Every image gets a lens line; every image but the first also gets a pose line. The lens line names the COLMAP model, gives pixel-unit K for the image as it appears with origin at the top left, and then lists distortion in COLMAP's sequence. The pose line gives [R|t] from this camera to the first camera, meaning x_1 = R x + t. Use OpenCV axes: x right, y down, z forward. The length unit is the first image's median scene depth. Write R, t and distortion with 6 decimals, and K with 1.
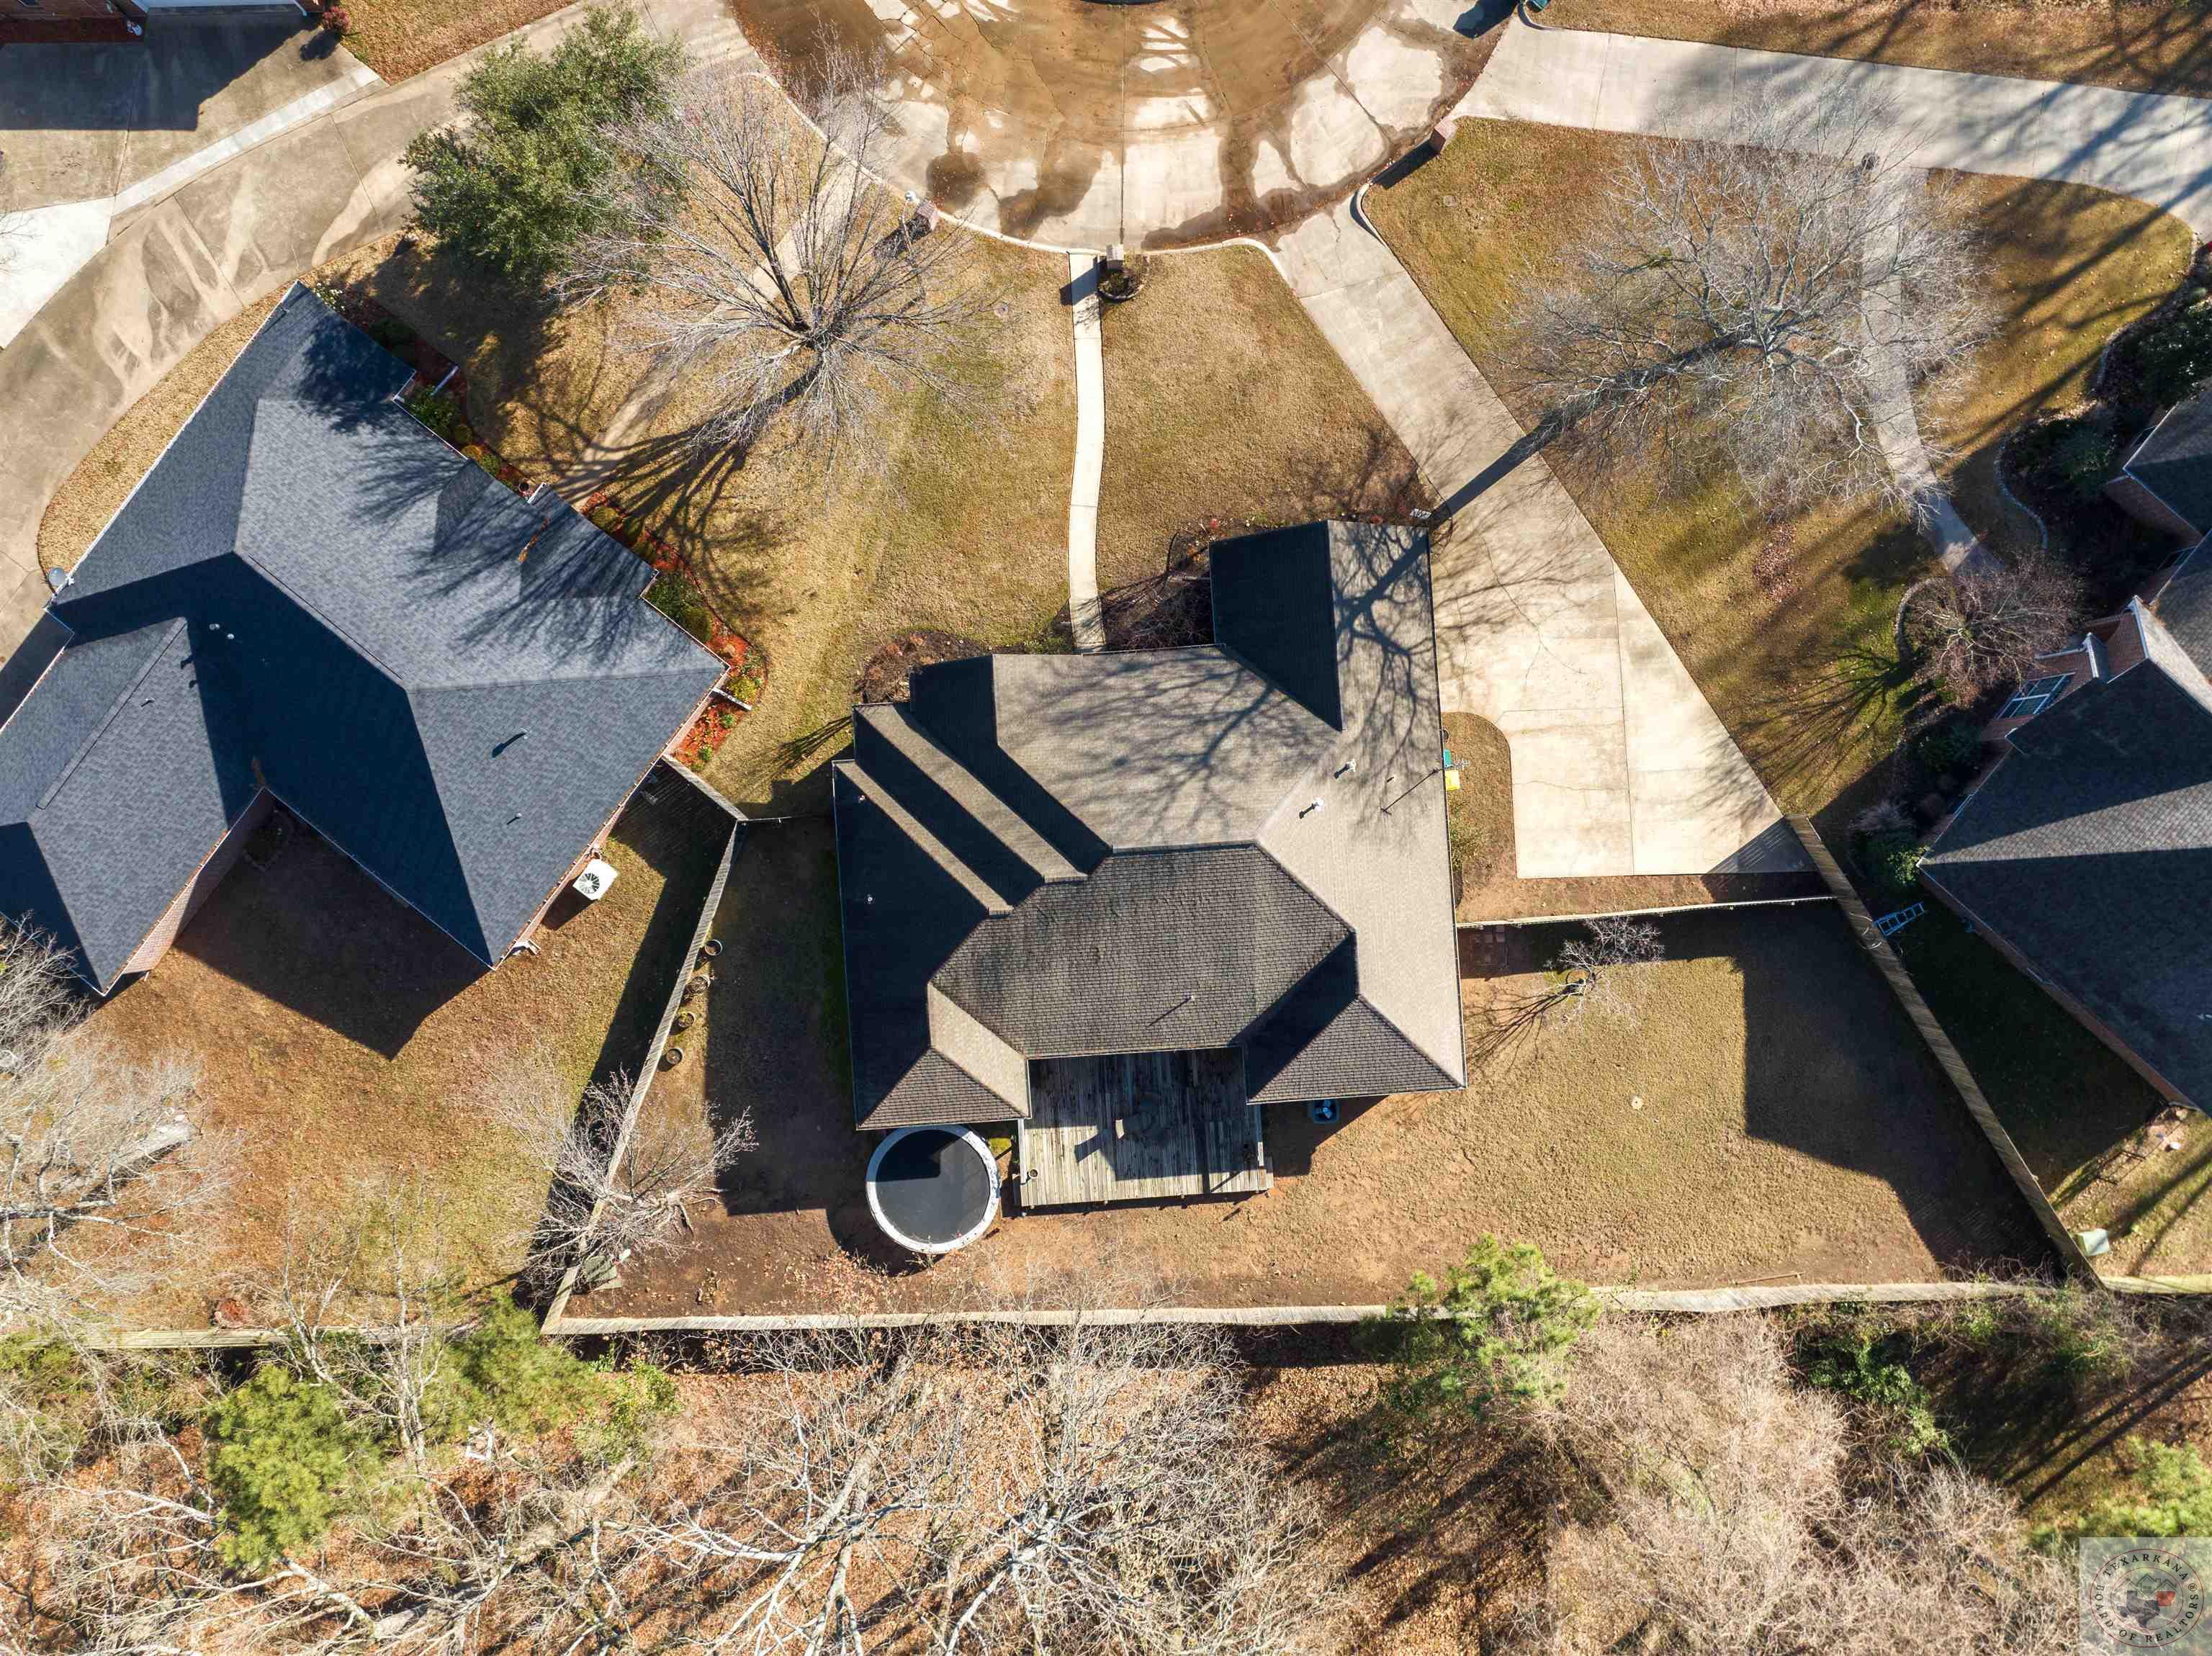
lens RADIAL K [[1566.3, 0, 1106.0], [0, 1566.3, 828.0], [0, 0, 1]] dist [-0.050655, 0.028409]
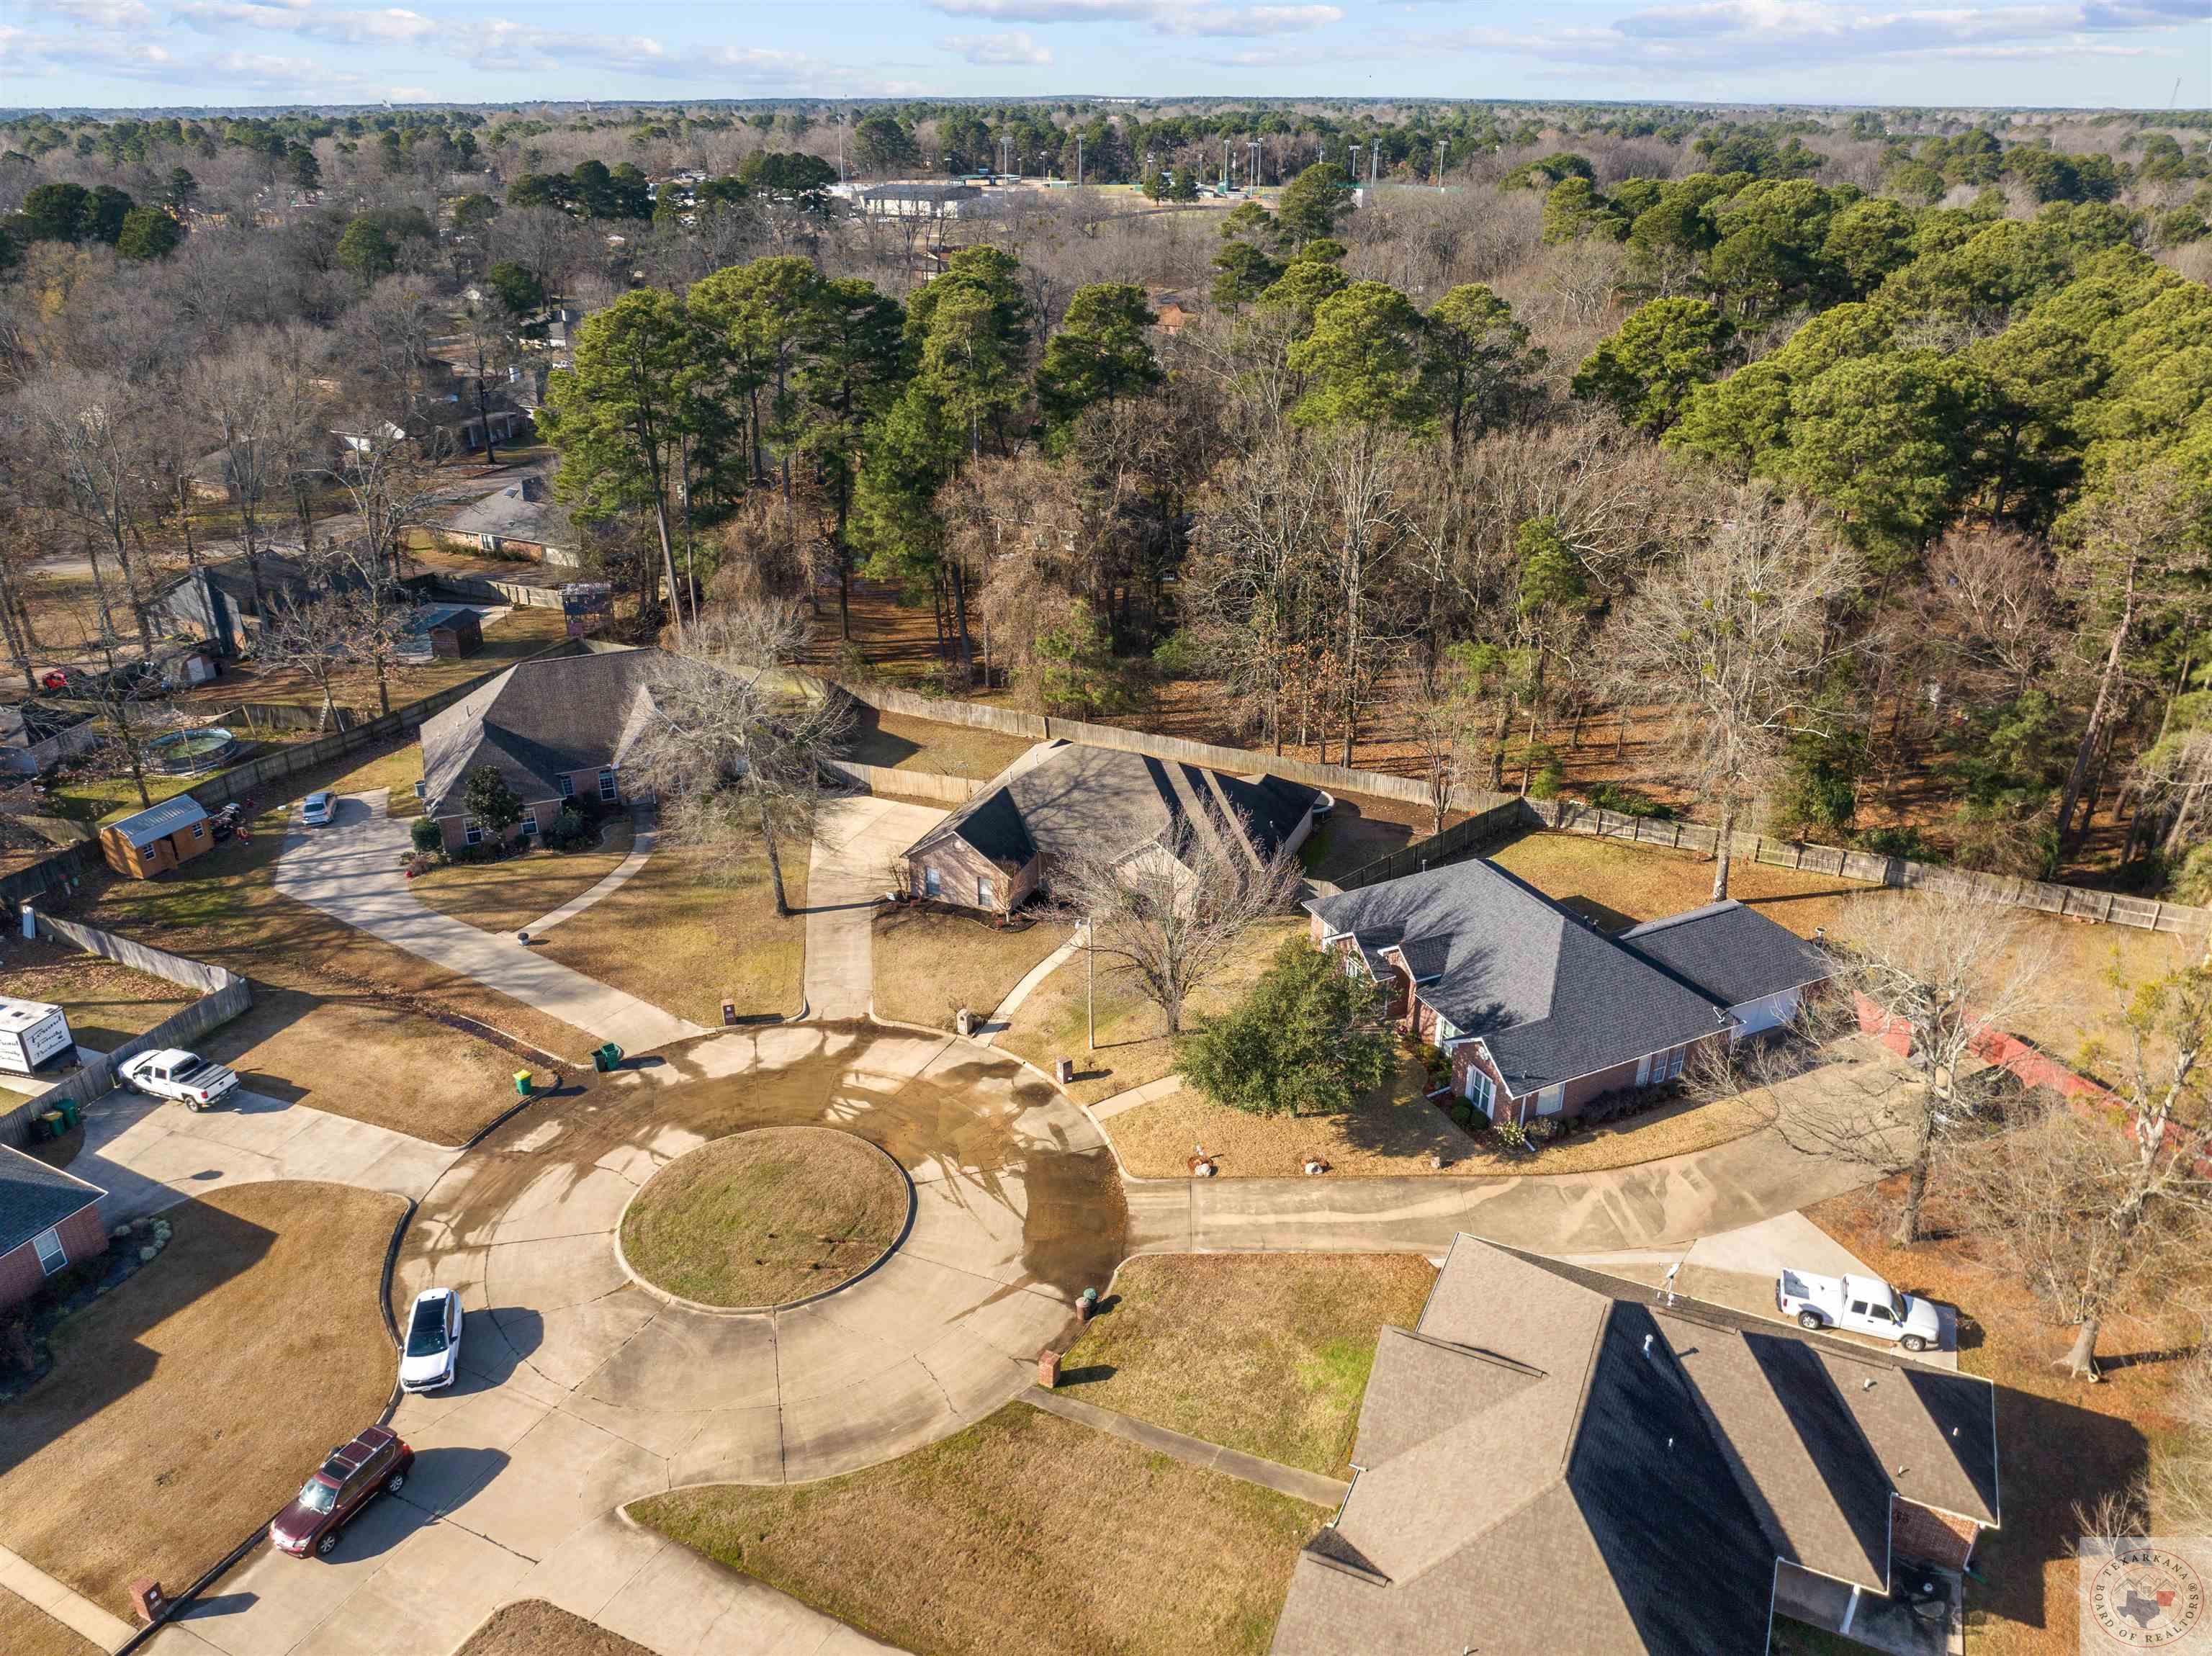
lens RADIAL K [[1568.2, 0, 1116.8], [0, 1568.2, 799.6], [0, 0, 1]] dist [-0.038855, -0.000592]
pose [[-0.898569, -0.177952, 0.401132, -0.676286], [0.438832, -0.362894, 0.822031, -1.438916], [-0.000714, 0.914681, 0.404176, 0.216069]]
